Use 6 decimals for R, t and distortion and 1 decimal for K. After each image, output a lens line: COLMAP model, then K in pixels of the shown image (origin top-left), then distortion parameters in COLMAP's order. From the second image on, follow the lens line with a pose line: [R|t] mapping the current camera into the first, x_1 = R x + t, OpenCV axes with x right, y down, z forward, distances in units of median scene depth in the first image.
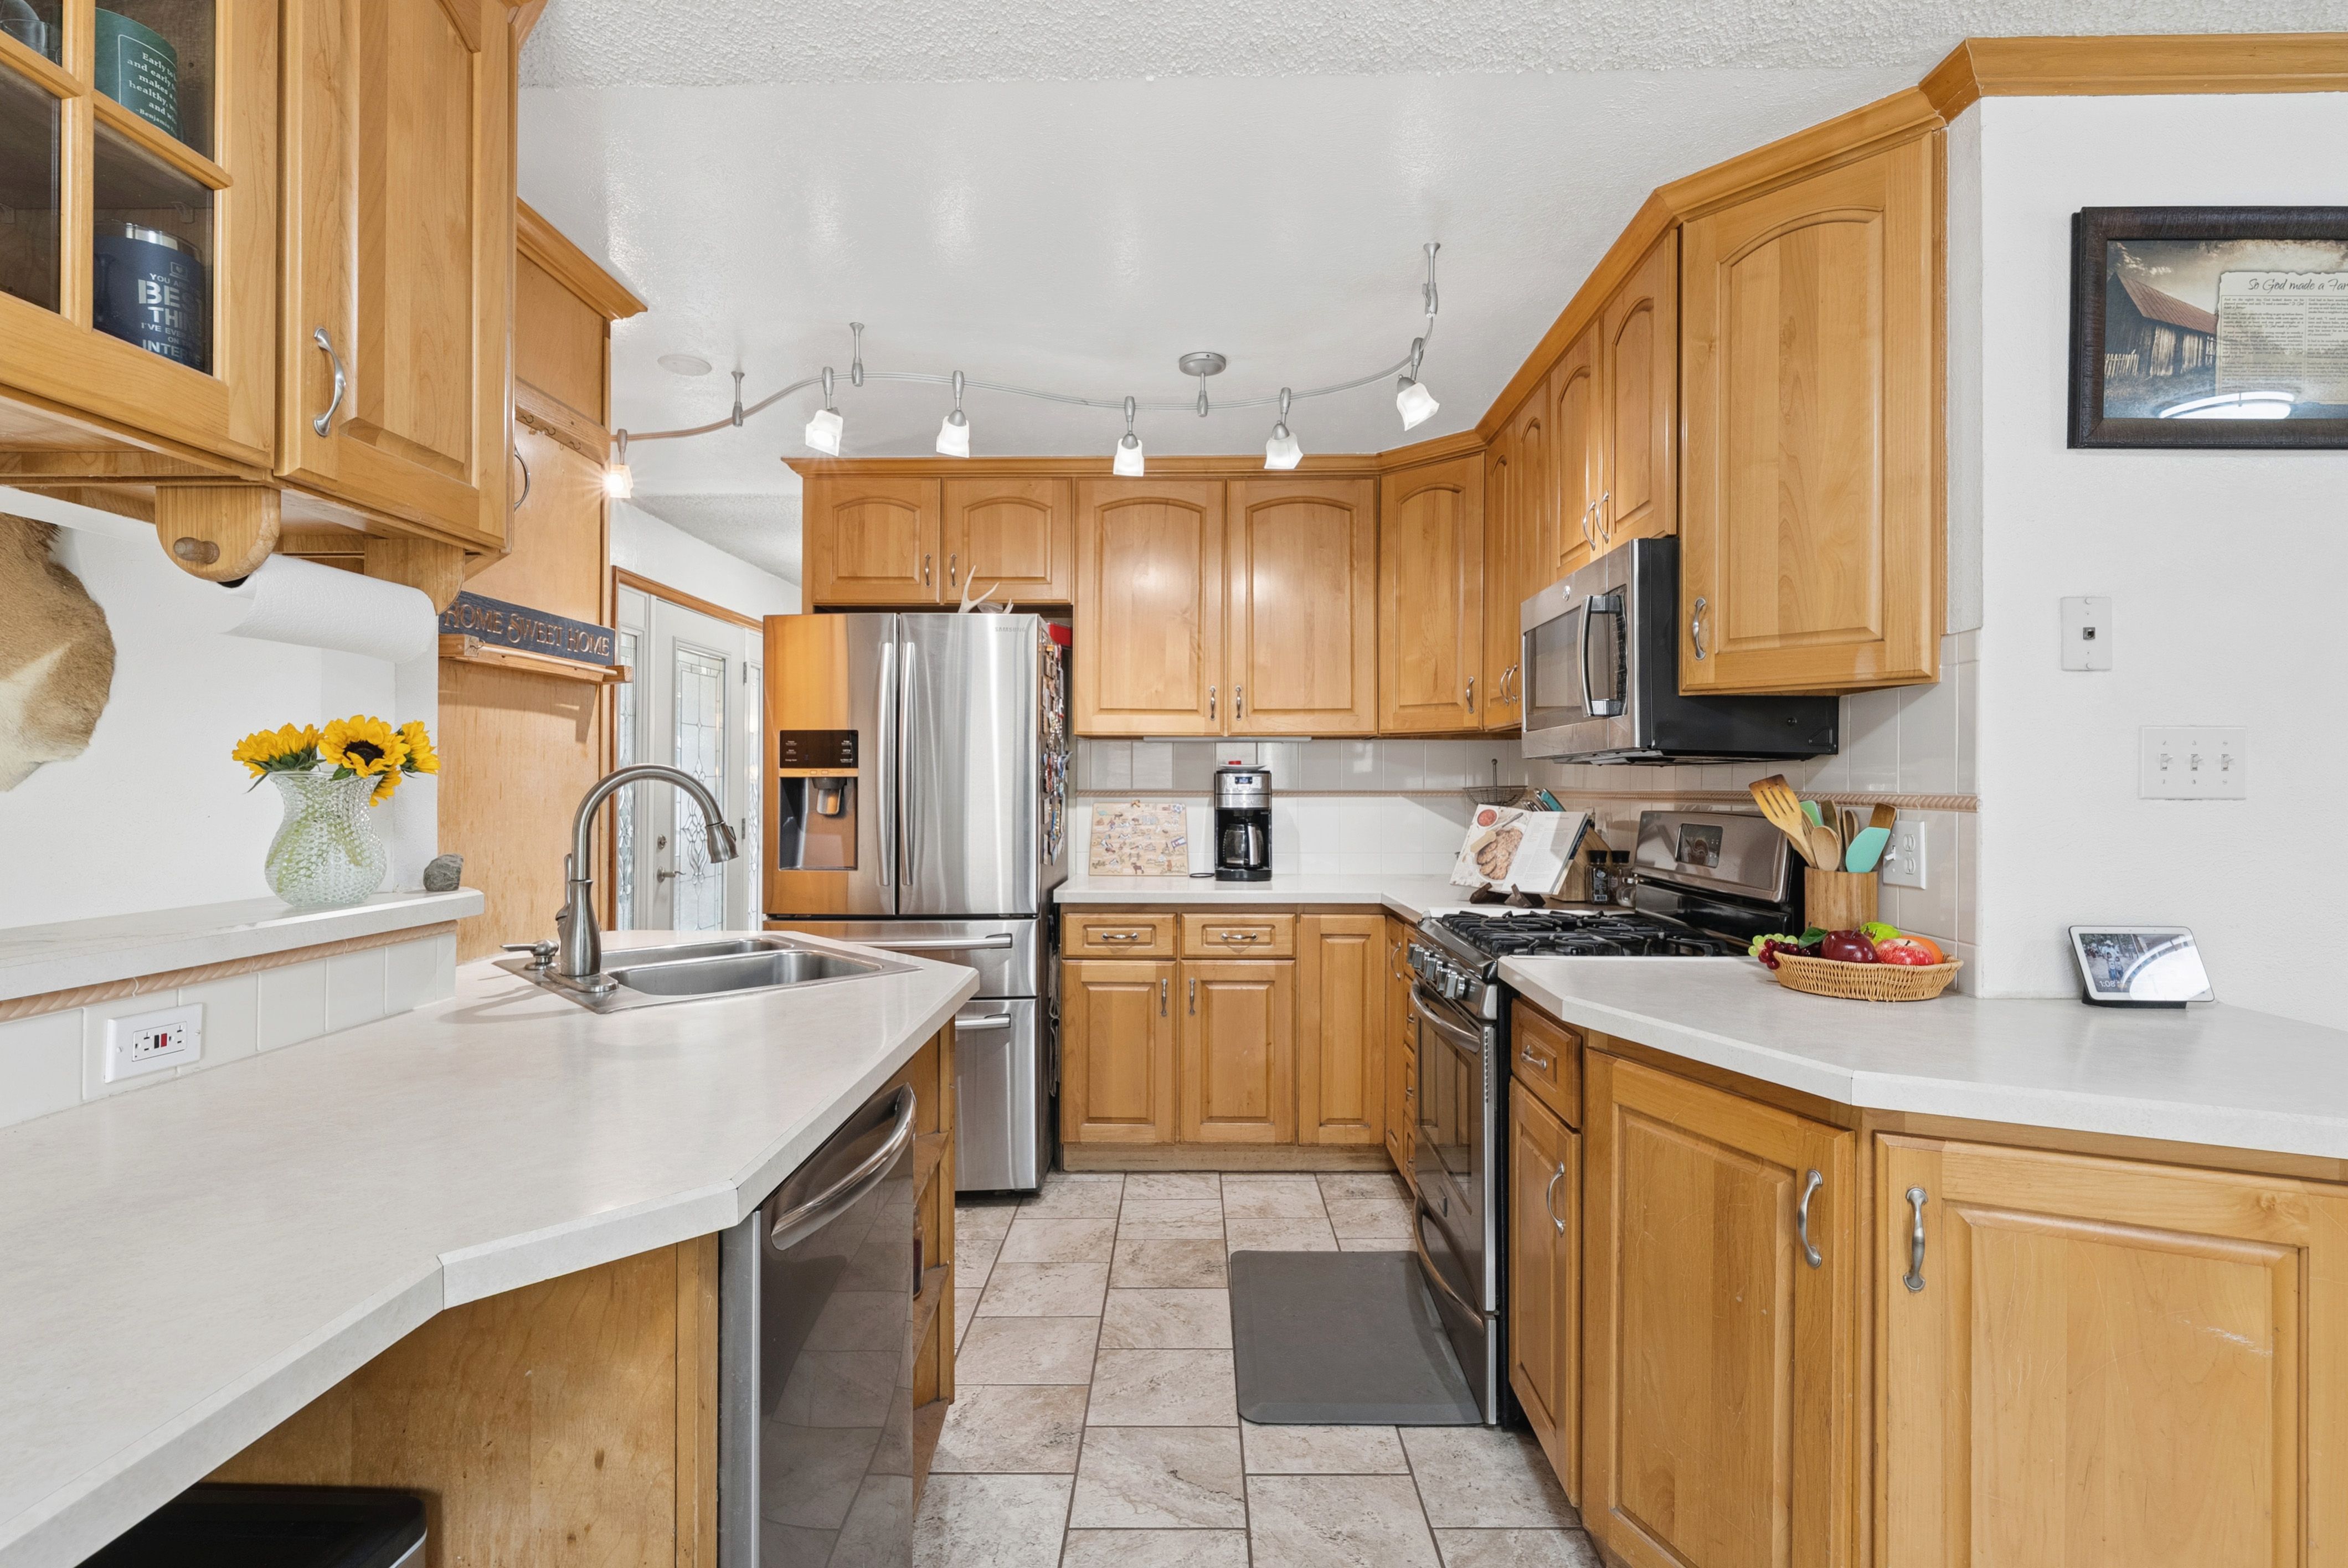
lens RADIAL K [[1120.7, 0, 1181.7], [0, 1120.7, 785.8], [0, 0, 1]] dist [-0.000689, -0.000321]
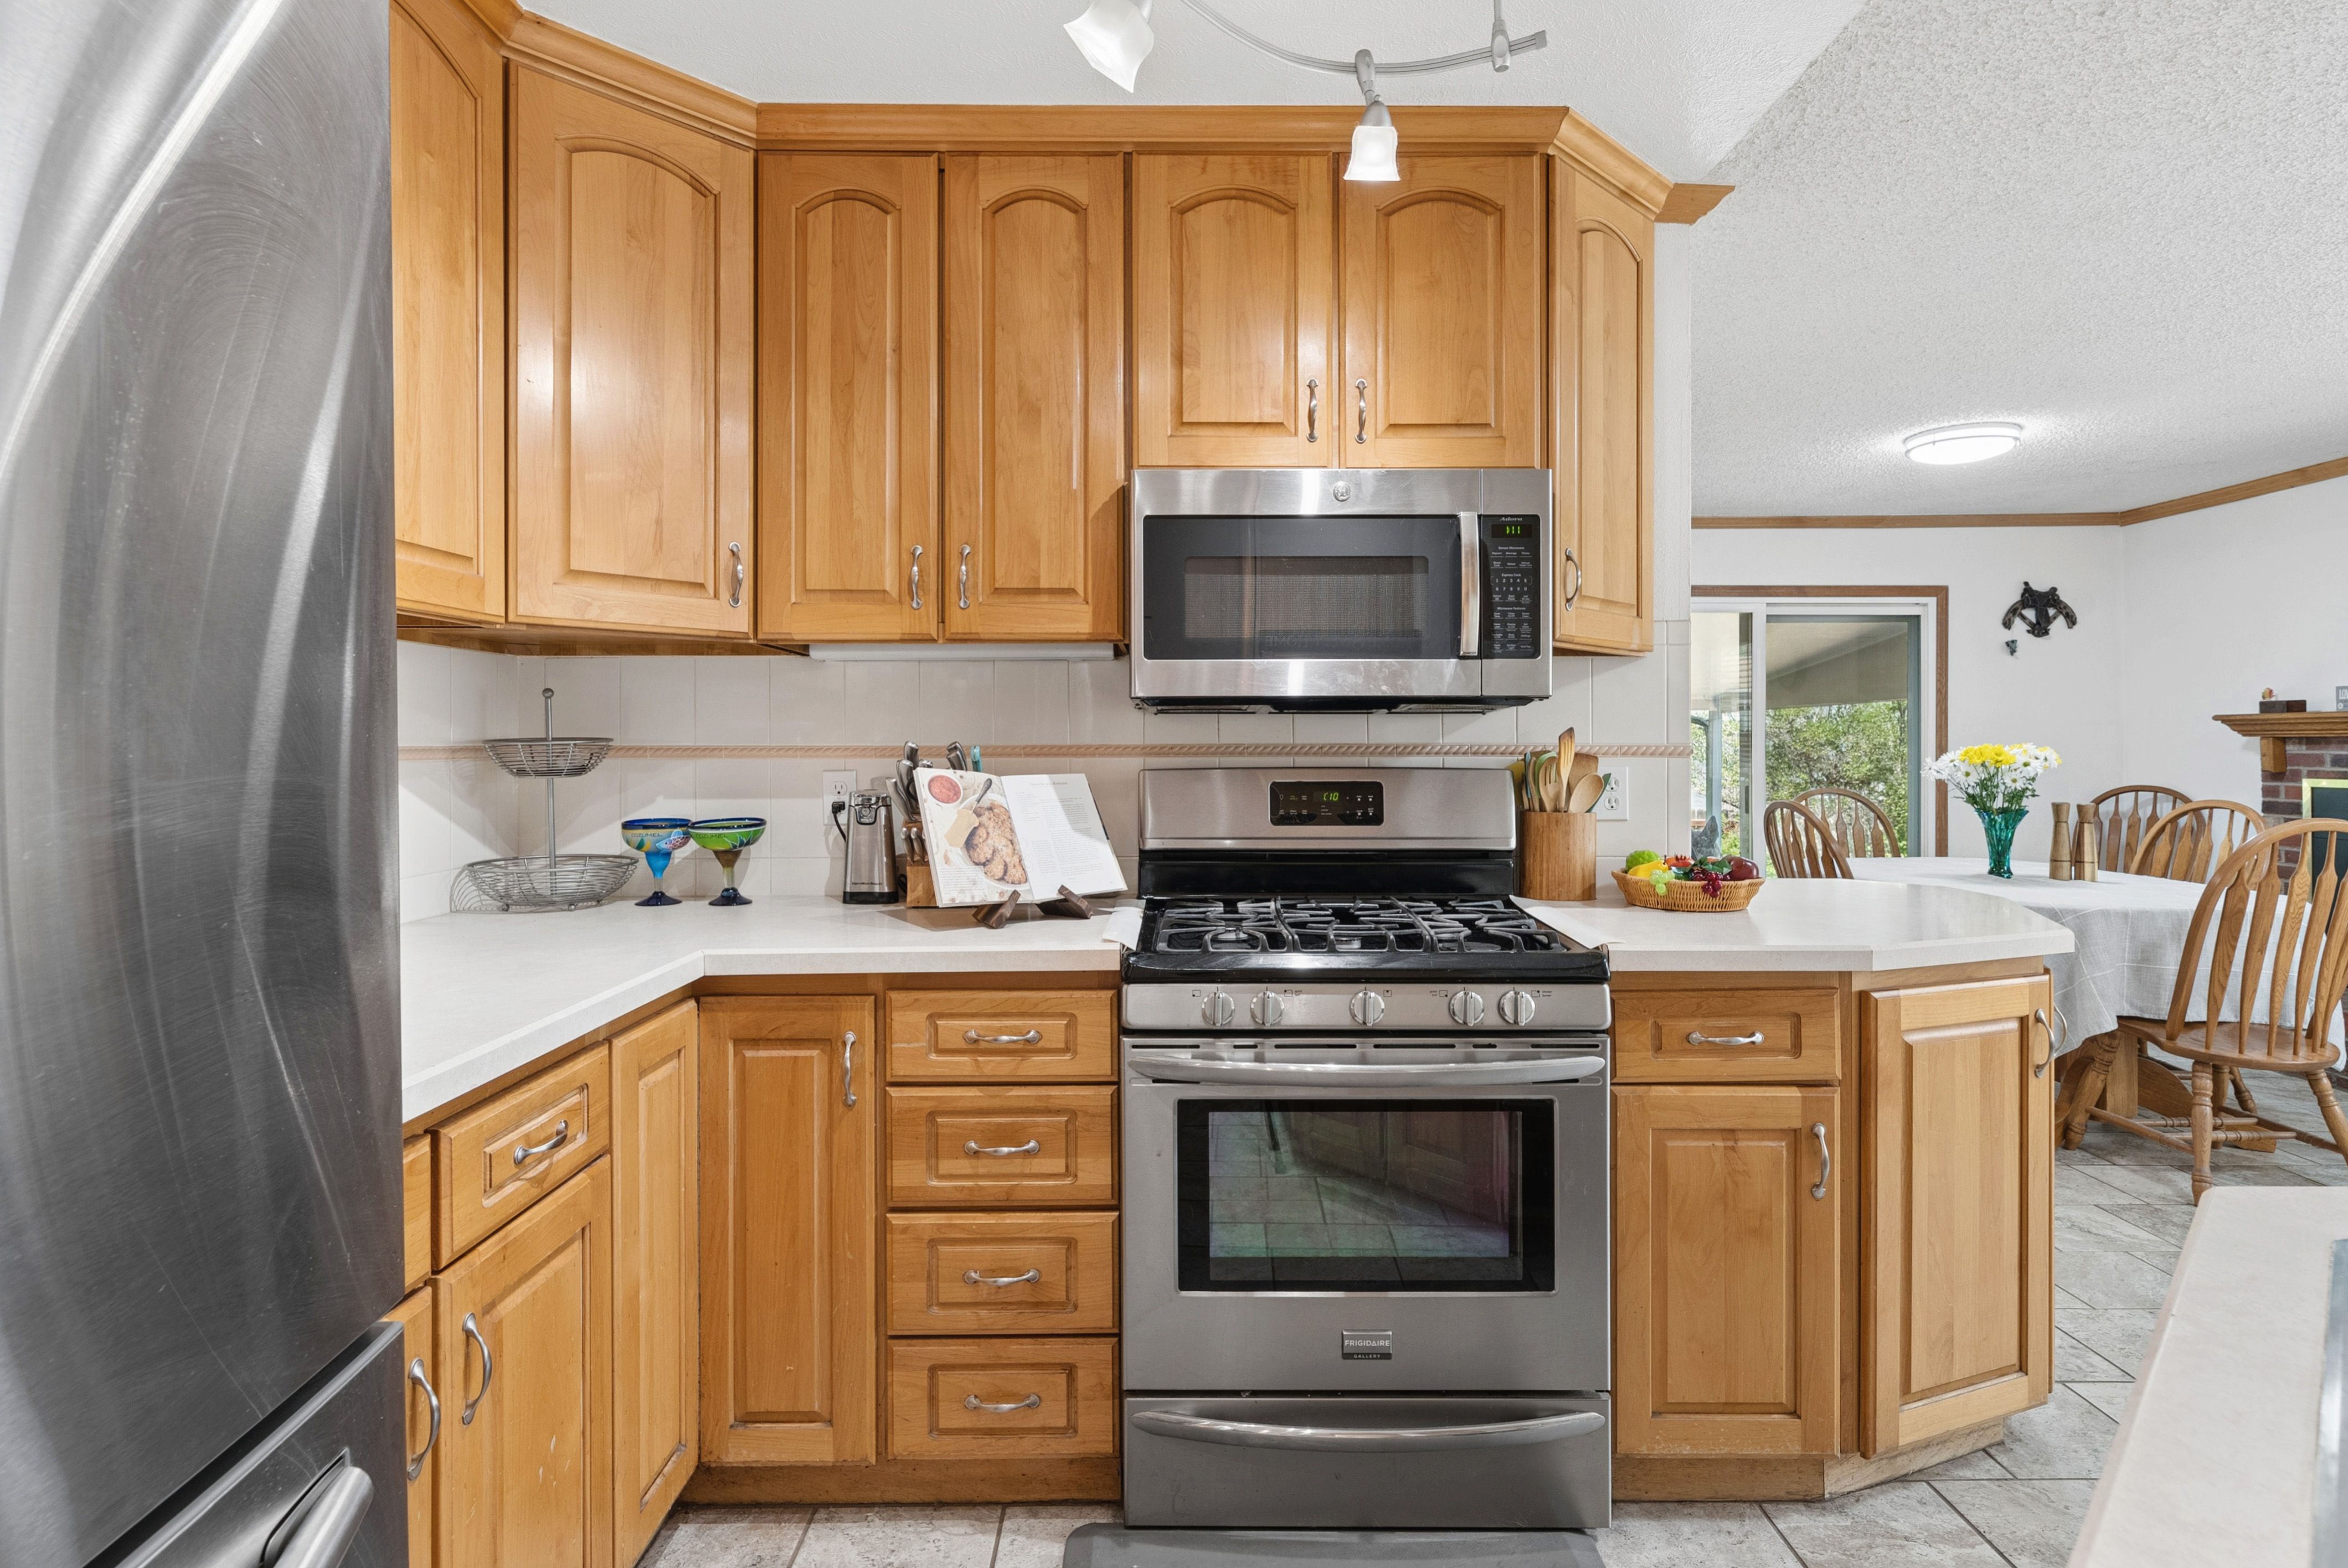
lens RADIAL K [[1202.8, 0, 1177.9], [0, 1202.8, 746.4], [0, 0, 1]] dist [0.000693, -0.000738]
pose [[-0.015770, -0.005118, 0.999863, -0.611669], [0.000386, 0.999987, 0.005124, 0.002697], [-0.999876, 0.000467, -0.015768, 1.384592]]
